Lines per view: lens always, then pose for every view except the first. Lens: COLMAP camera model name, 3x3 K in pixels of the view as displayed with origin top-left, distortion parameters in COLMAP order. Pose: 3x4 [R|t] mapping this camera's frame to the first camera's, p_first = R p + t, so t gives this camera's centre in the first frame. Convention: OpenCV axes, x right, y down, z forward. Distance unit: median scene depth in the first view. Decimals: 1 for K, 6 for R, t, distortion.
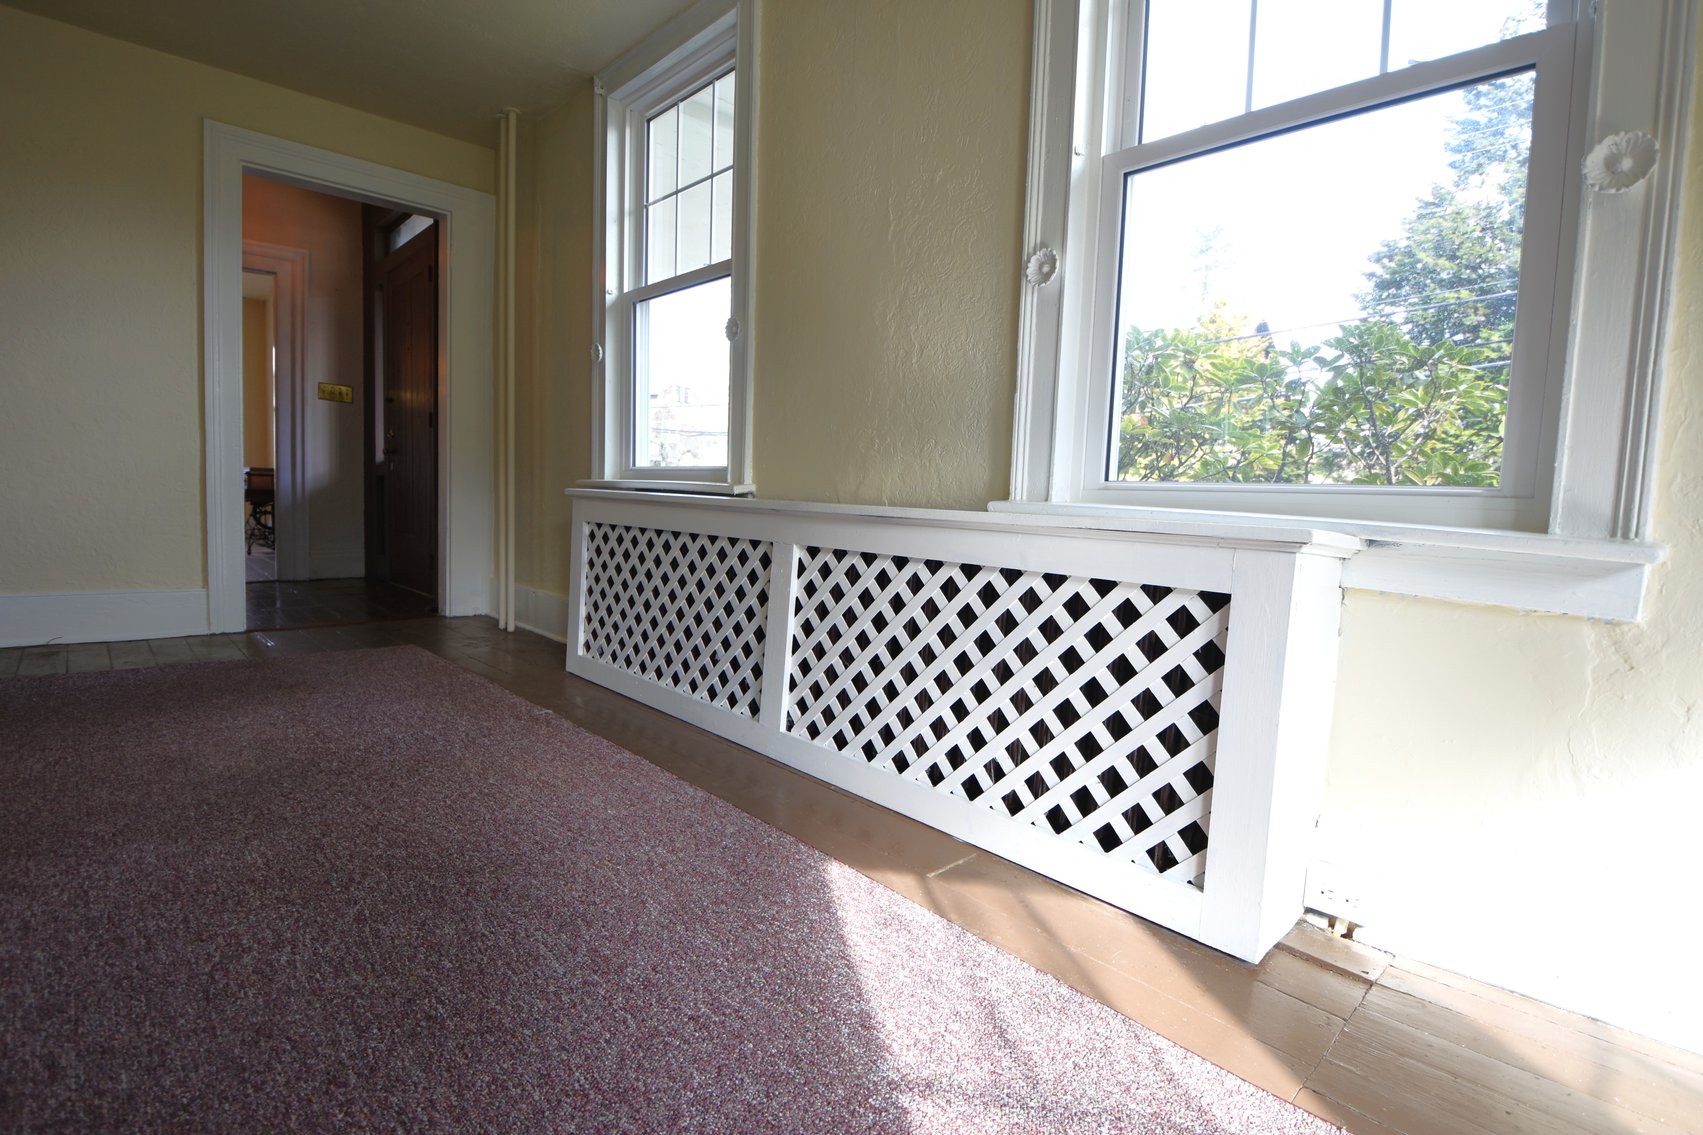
lens RADIAL K [[803.0, 0, 851.5], [0, 803.0, 567.5], [0, 0, 1]] dist [0.001287, -0.024465]
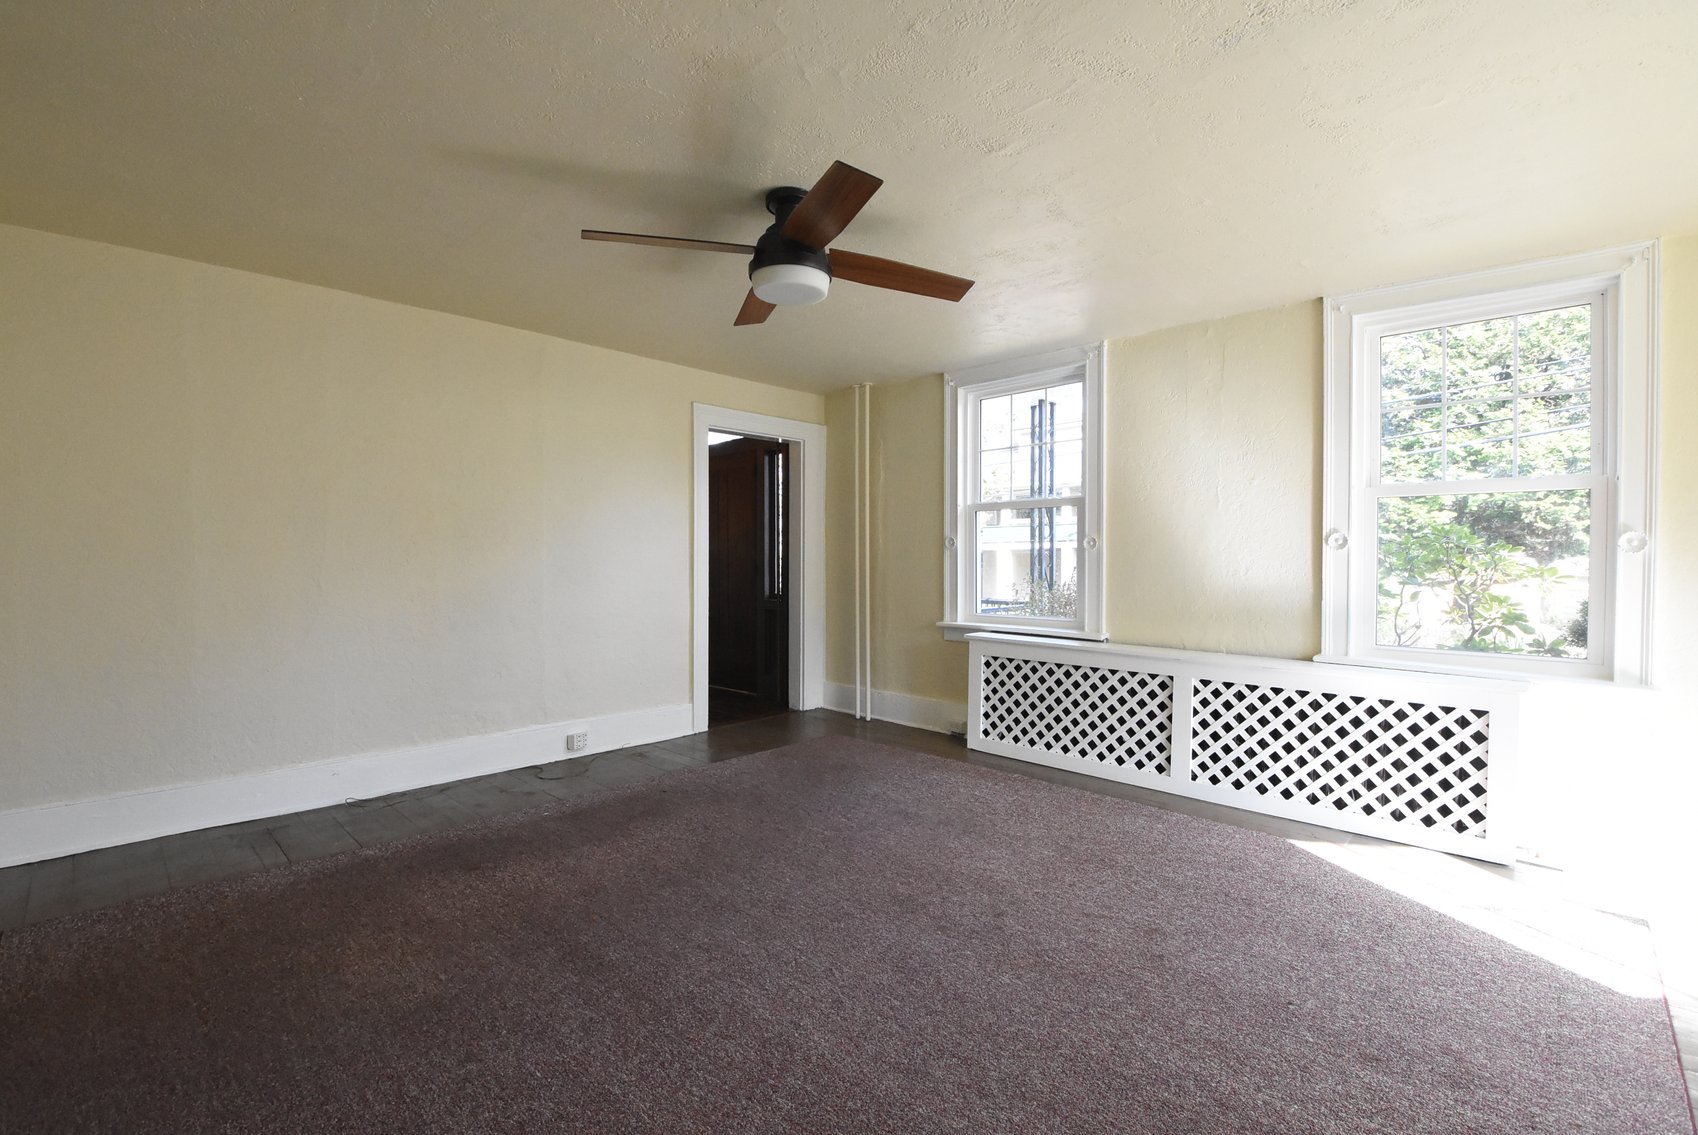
lens RADIAL K [[714.5, 0, 849.0], [0, 714.5, 567.5], [0, 0, 1]] dist [-0.045873, -0.000261]
pose [[0.999247, -0.038022, -0.007752, -0.970221], [0.037211, 0.995559, -0.086468, -0.199111], [0.011005, 0.086115, 0.996224, -0.754576]]
